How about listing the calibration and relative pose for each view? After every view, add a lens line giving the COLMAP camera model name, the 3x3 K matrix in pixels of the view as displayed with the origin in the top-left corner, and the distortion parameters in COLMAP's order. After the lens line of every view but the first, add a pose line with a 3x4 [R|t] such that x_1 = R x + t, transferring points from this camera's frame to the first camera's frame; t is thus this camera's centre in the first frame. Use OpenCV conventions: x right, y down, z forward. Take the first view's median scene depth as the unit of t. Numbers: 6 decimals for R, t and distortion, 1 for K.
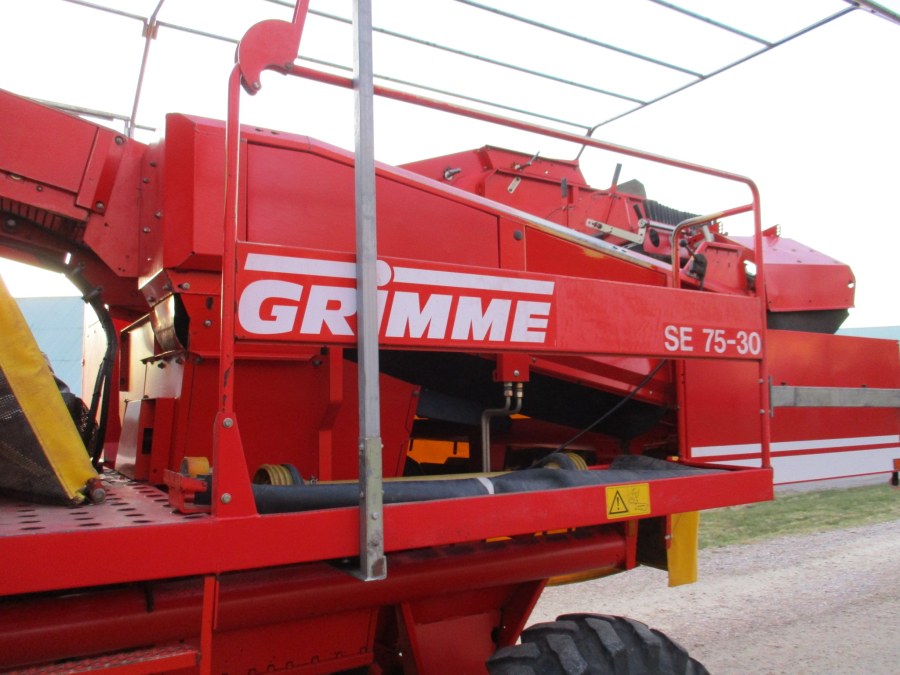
lens RADIAL K [[742.9, 0, 447.2], [0, 742.9, 339.3], [0, 0, 1]] dist [-0.028670, 0.008566]
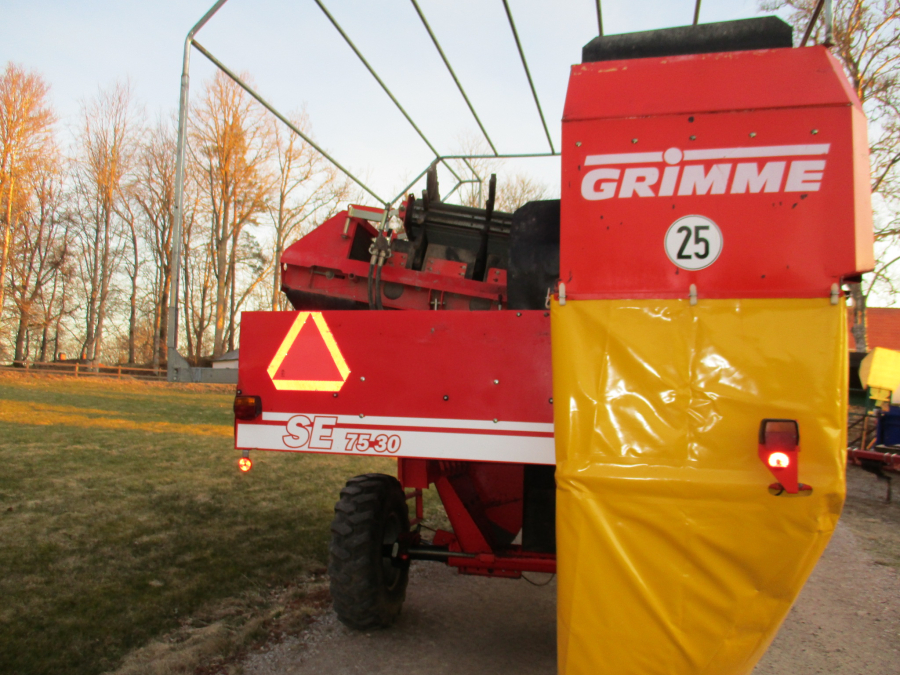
lens RADIAL K [[742.9, 0, 450.0], [0, 742.9, 338.4], [0, 0, 1]] dist [-0.028670, 0.008566]
pose [[0.701939, -0.040996, -0.711057, 0.556111], [0.019824, 0.999080, -0.038032, 0.285351], [0.711961, 0.012600, 0.702105, -0.346895]]
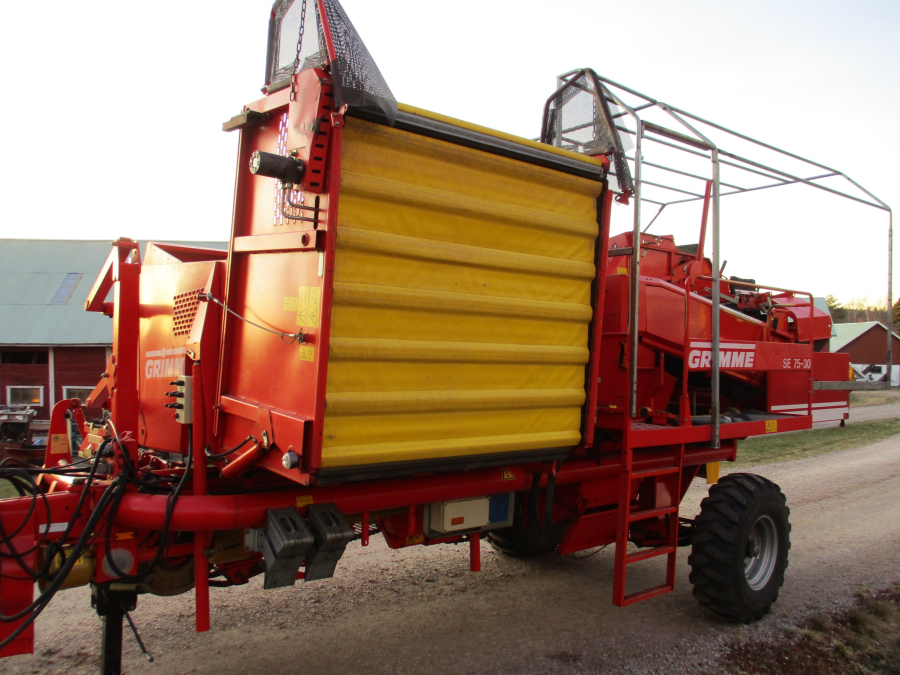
lens RADIAL K [[742.9, 0, 446.2], [0, 742.9, 331.8], [0, 0, 1]] dist [-0.028670, 0.008566]
pose [[0.990905, 0.032815, 0.130498, -1.264743], [-0.040239, 0.997694, 0.054666, -0.214899], [-0.128403, -0.059420, 0.989940, -1.439982]]
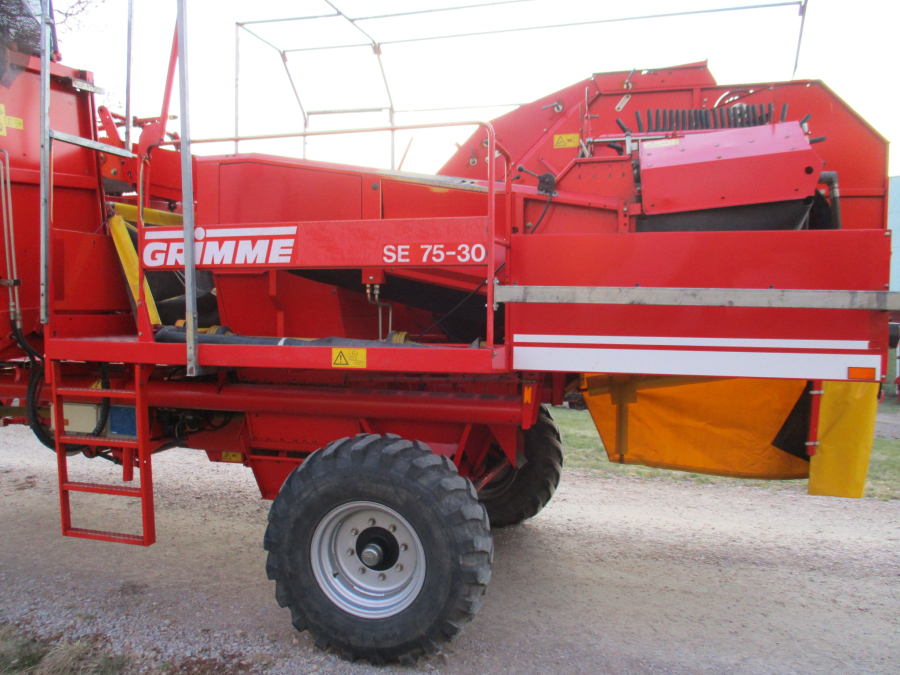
lens RADIAL K [[742.9, 0, 448.8], [0, 742.9, 340.0], [0, 0, 1]] dist [-0.028670, 0.008566]
pose [[0.663229, 0.047606, -0.746901, 1.613674], [0.053631, 0.992386, 0.110875, 0.011695], [0.746493, -0.113592, 0.655626, 0.106732]]
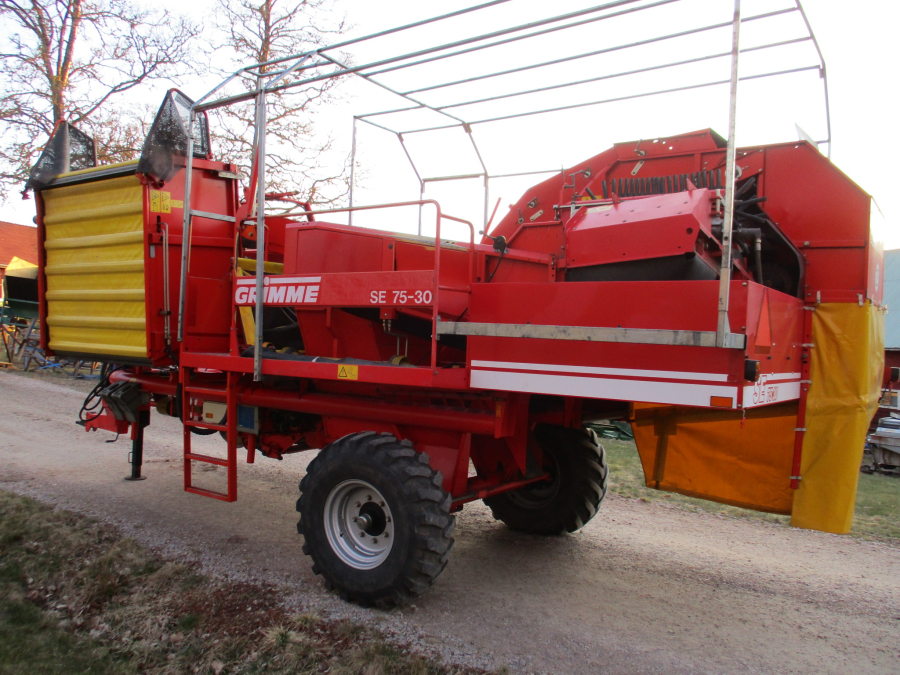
lens RADIAL K [[742.9, 0, 450.8], [0, 742.9, 340.6], [0, 0, 1]] dist [-0.028670, 0.008566]
pose [[0.387371, 0.023319, -0.921629, 2.435026], [0.039707, 0.998330, 0.041949, 0.044001], [0.921069, -0.052845, 0.385798, 0.437169]]
